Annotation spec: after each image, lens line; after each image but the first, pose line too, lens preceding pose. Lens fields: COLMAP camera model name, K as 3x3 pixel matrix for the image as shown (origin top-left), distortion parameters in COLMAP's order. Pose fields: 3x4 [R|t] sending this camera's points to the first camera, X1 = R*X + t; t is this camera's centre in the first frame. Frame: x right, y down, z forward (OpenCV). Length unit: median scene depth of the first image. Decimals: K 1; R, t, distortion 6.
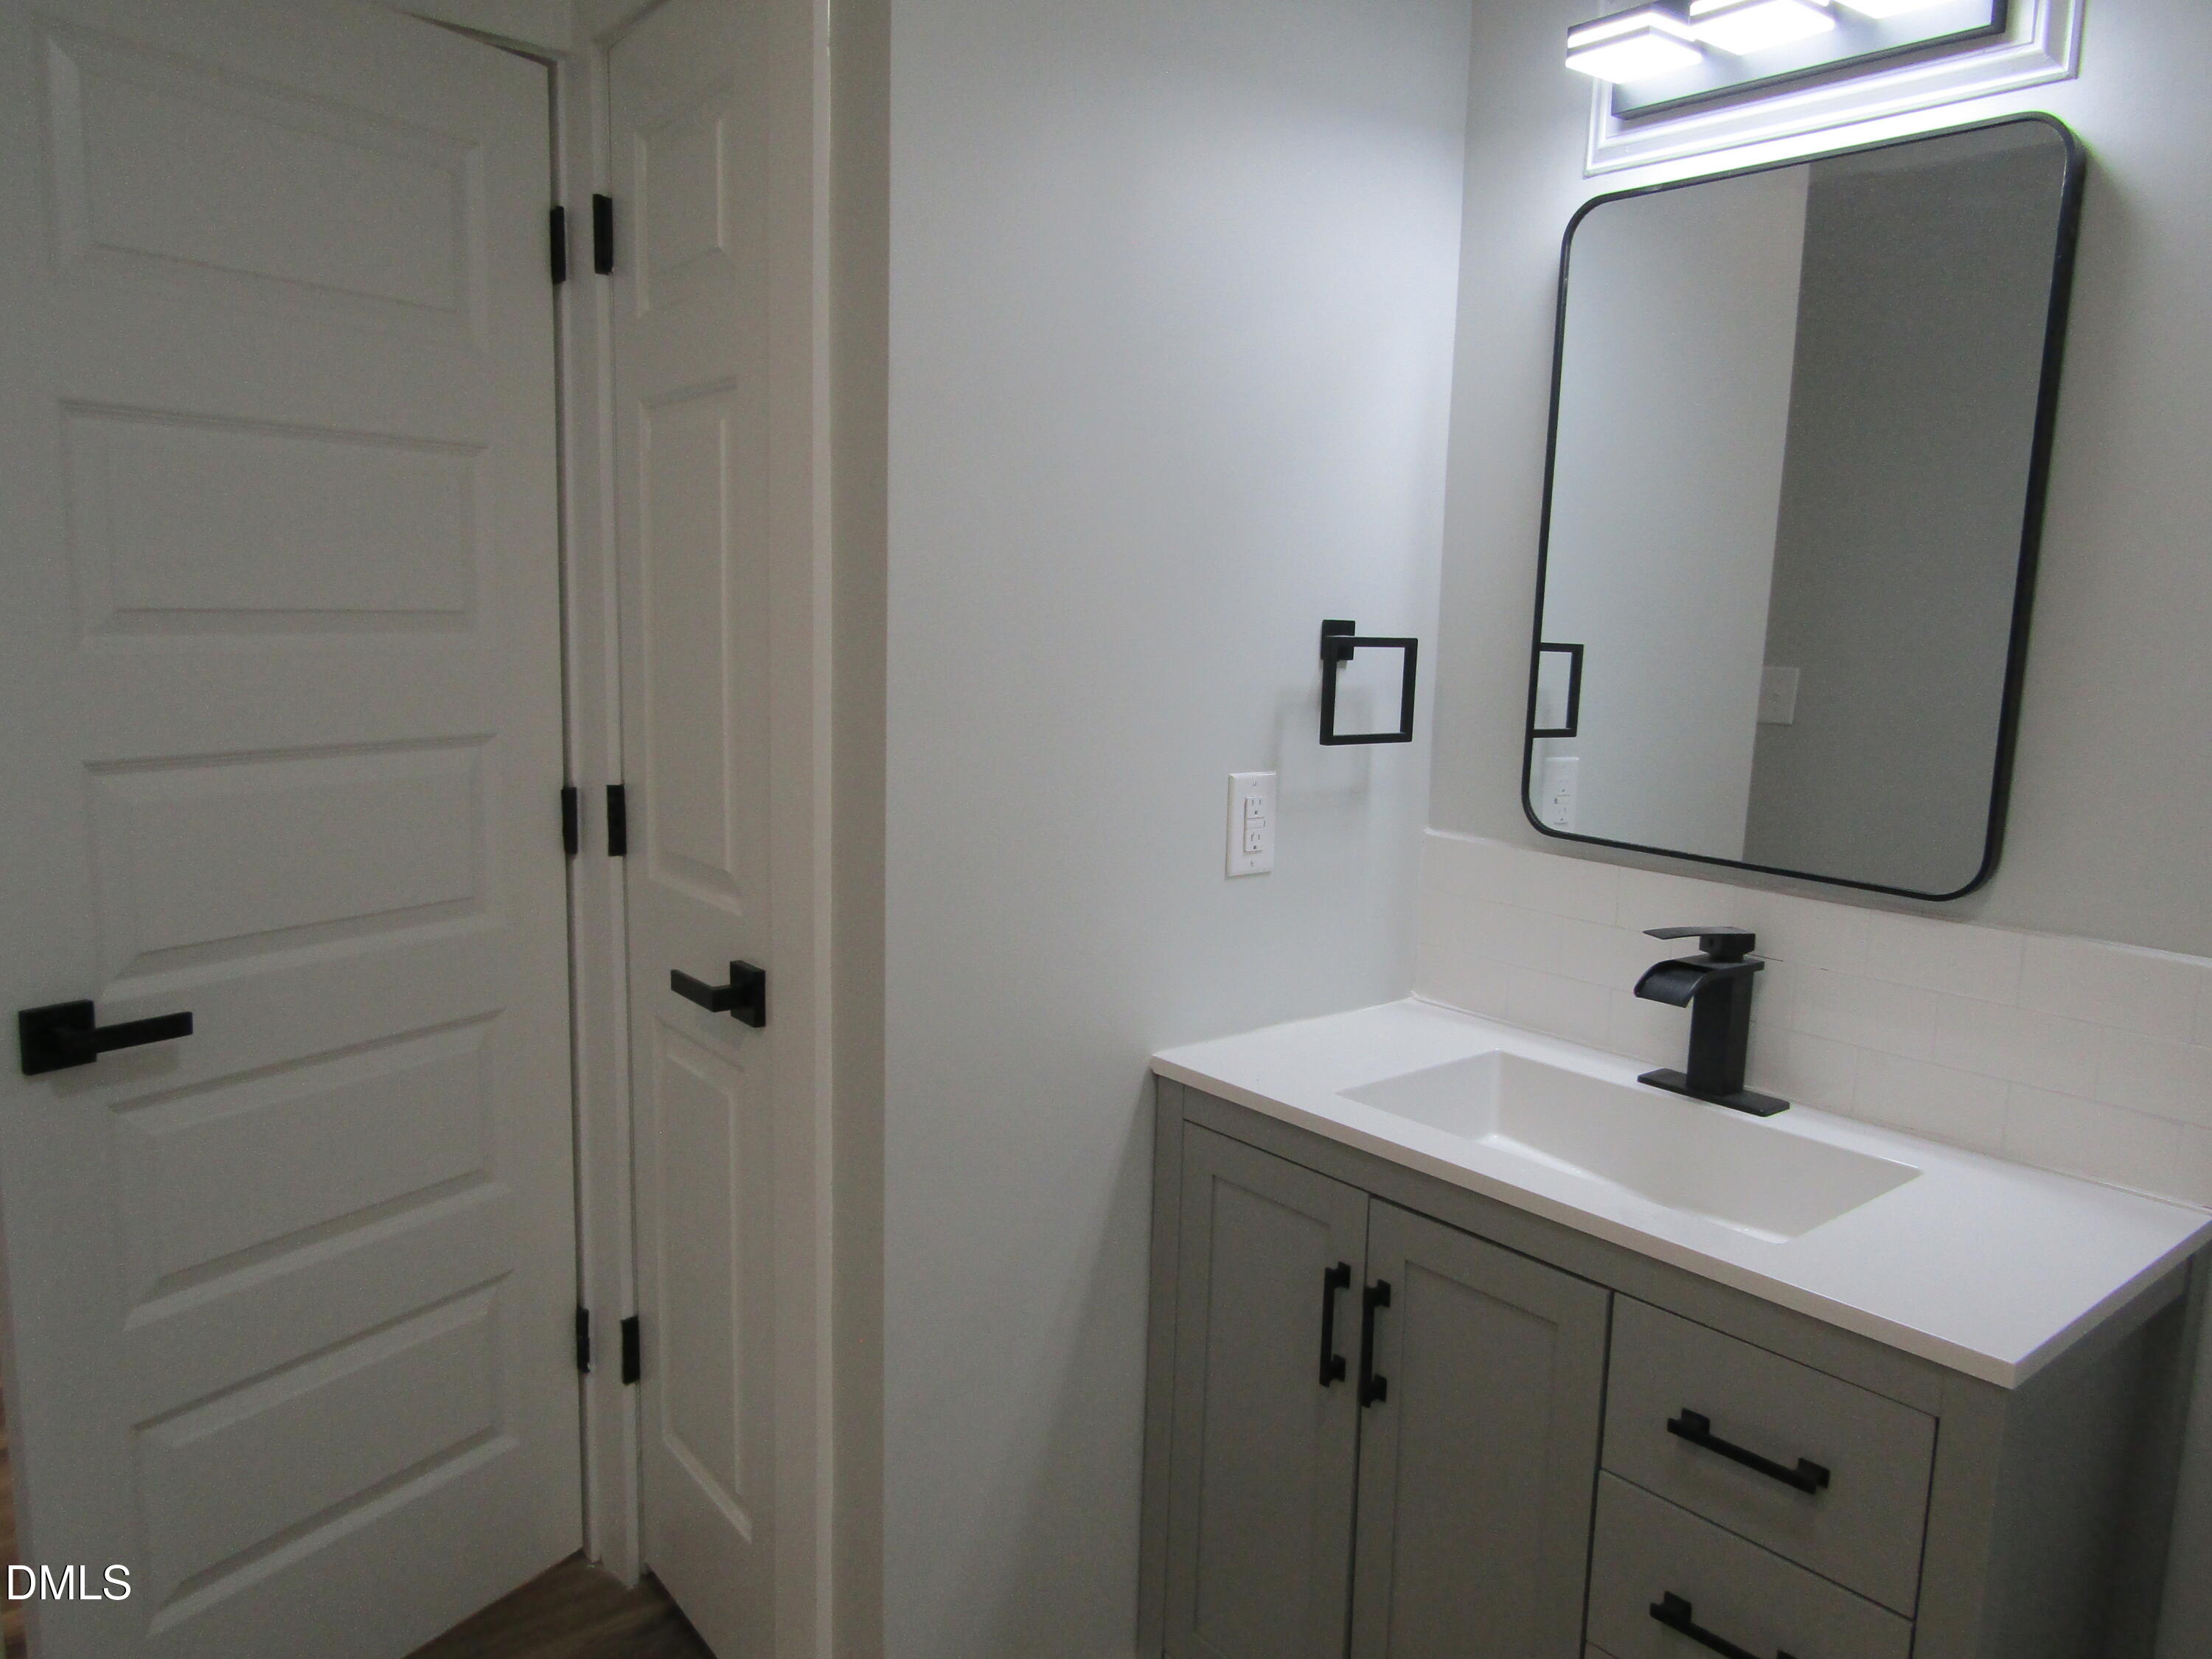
lens RADIAL K [[1579.8, 0, 1105.8], [0, 1579.8, 826.9], [0, 0, 1]] dist [-0.007054, -0.001664]
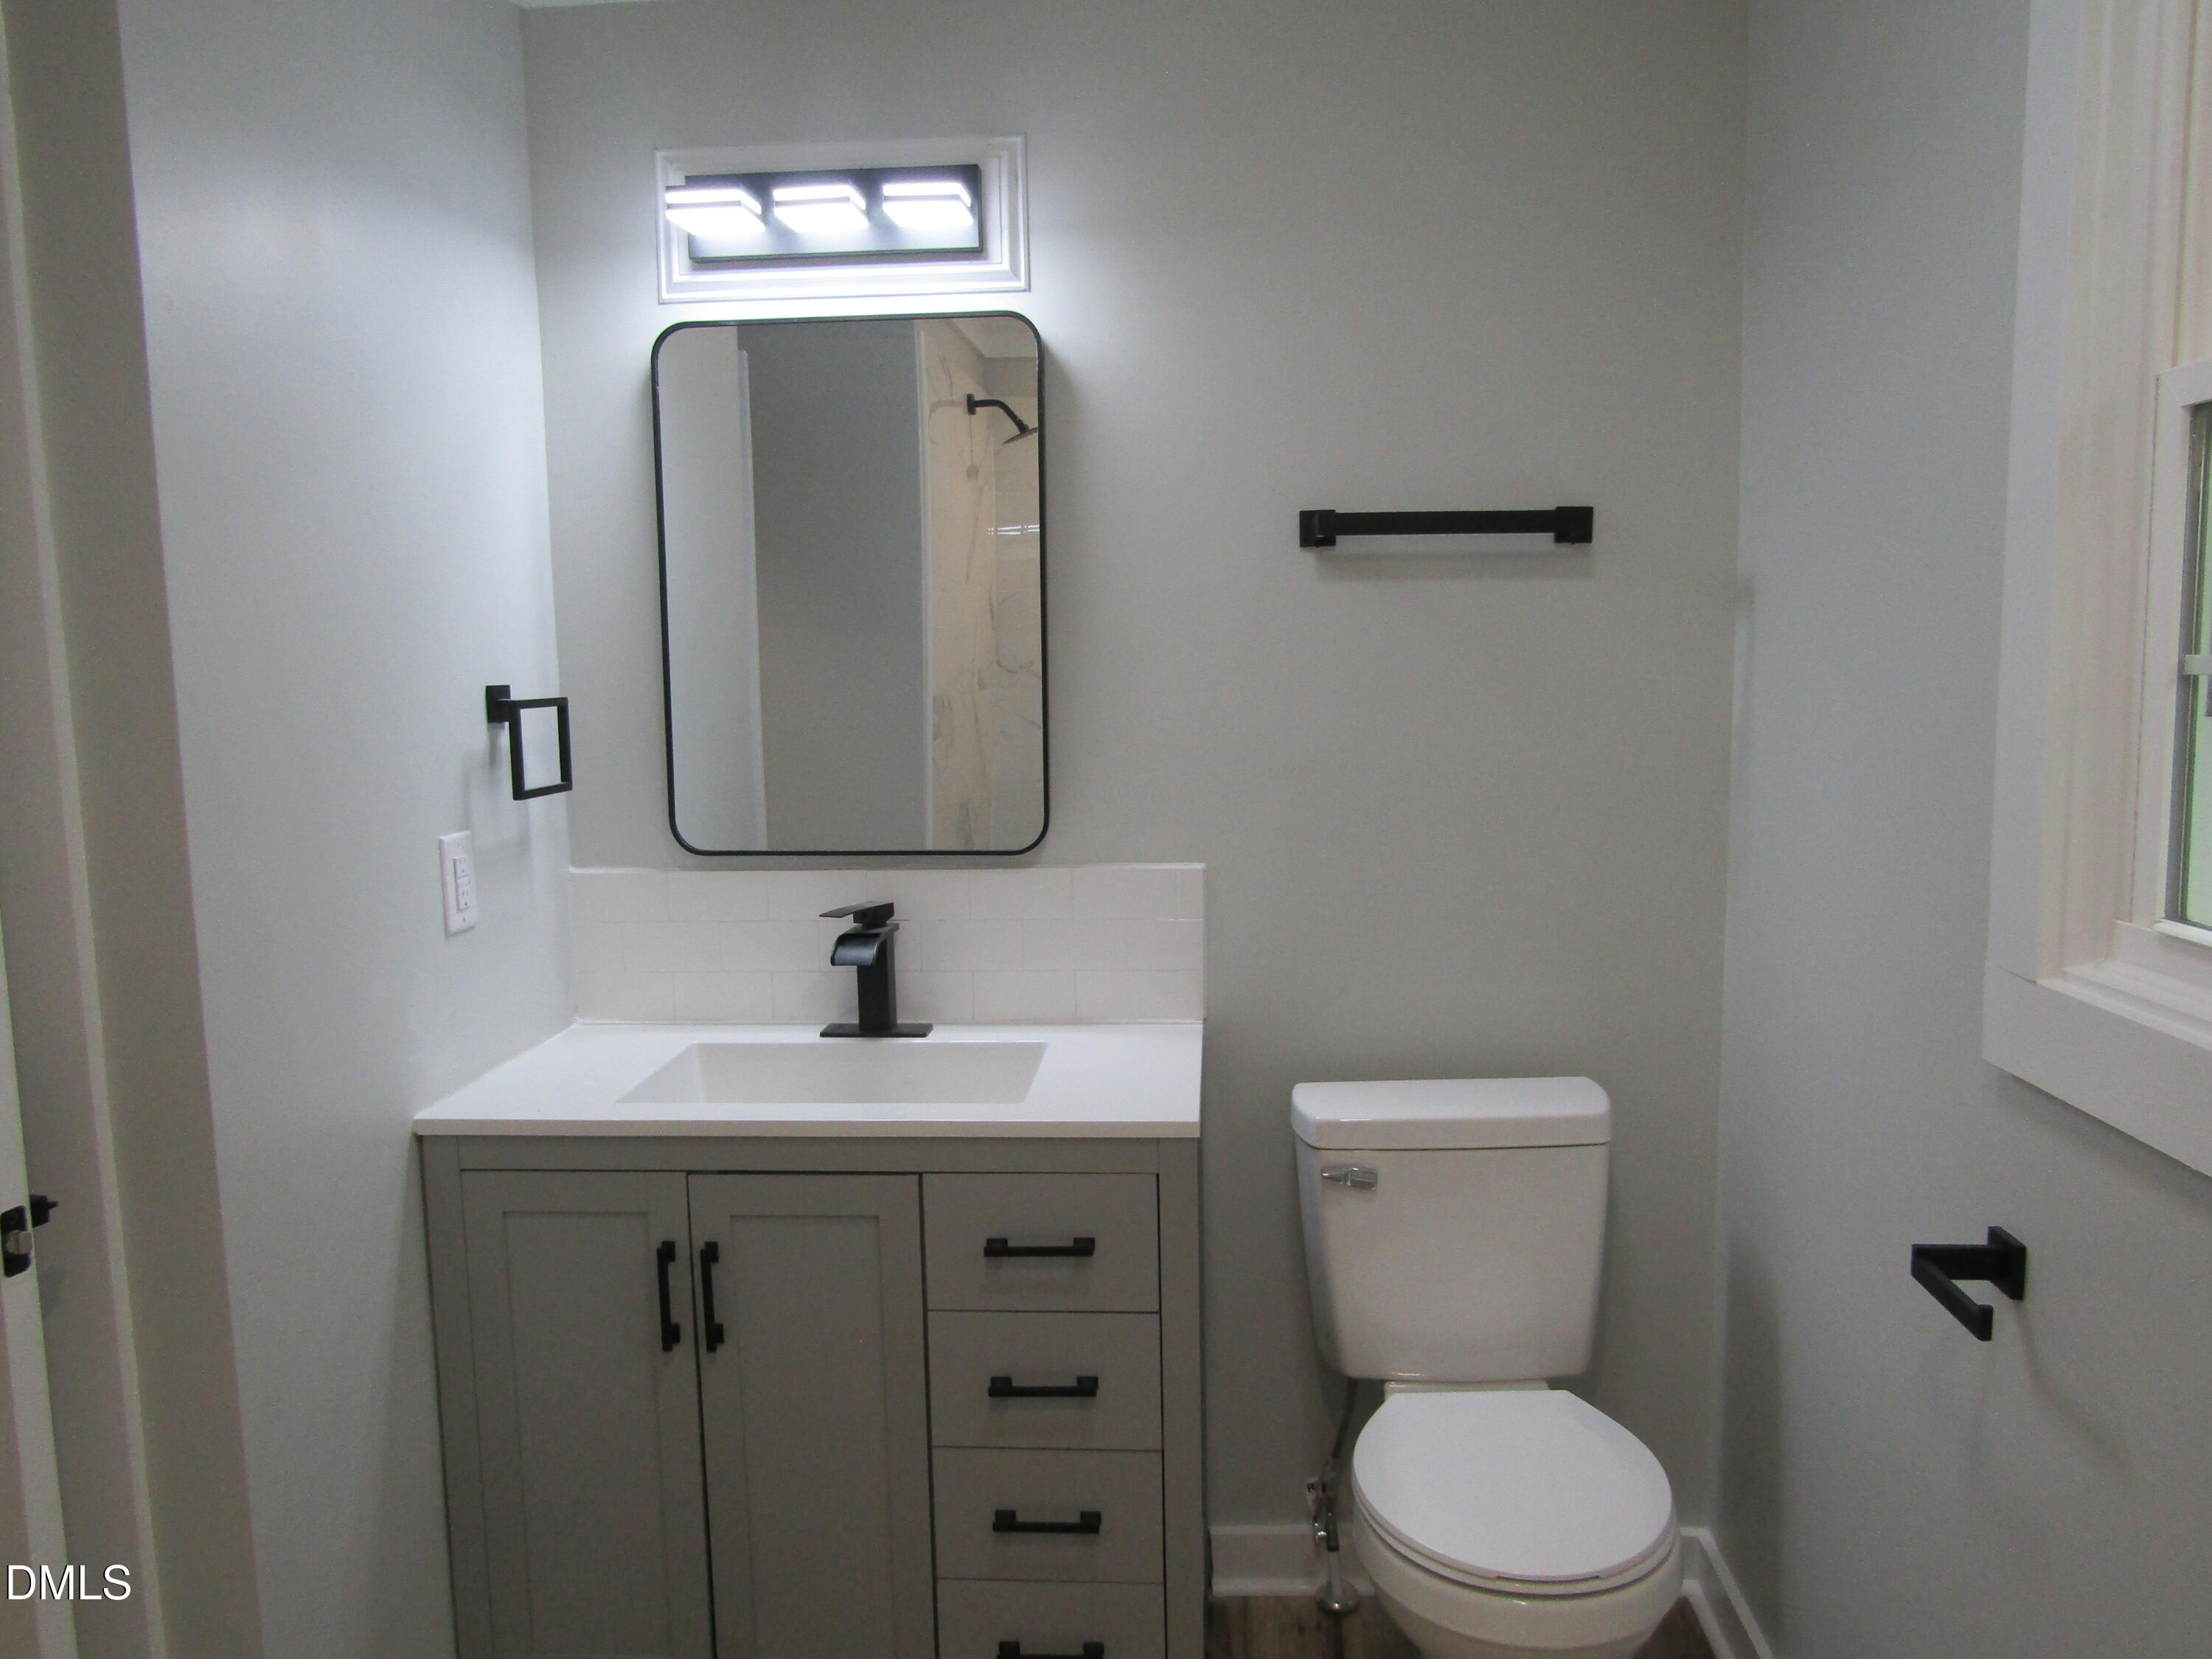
lens RADIAL K [[1579.8, 0, 1109.8], [0, 1579.8, 841.8], [0, 0, 1]] dist [-0.007054, -0.001664]
pose [[0.687527, -0.129268, 0.714561, -0.383069], [0.143103, 0.988850, 0.041199, -0.010586], [-0.711919, 0.073930, 0.698359, -0.047354]]
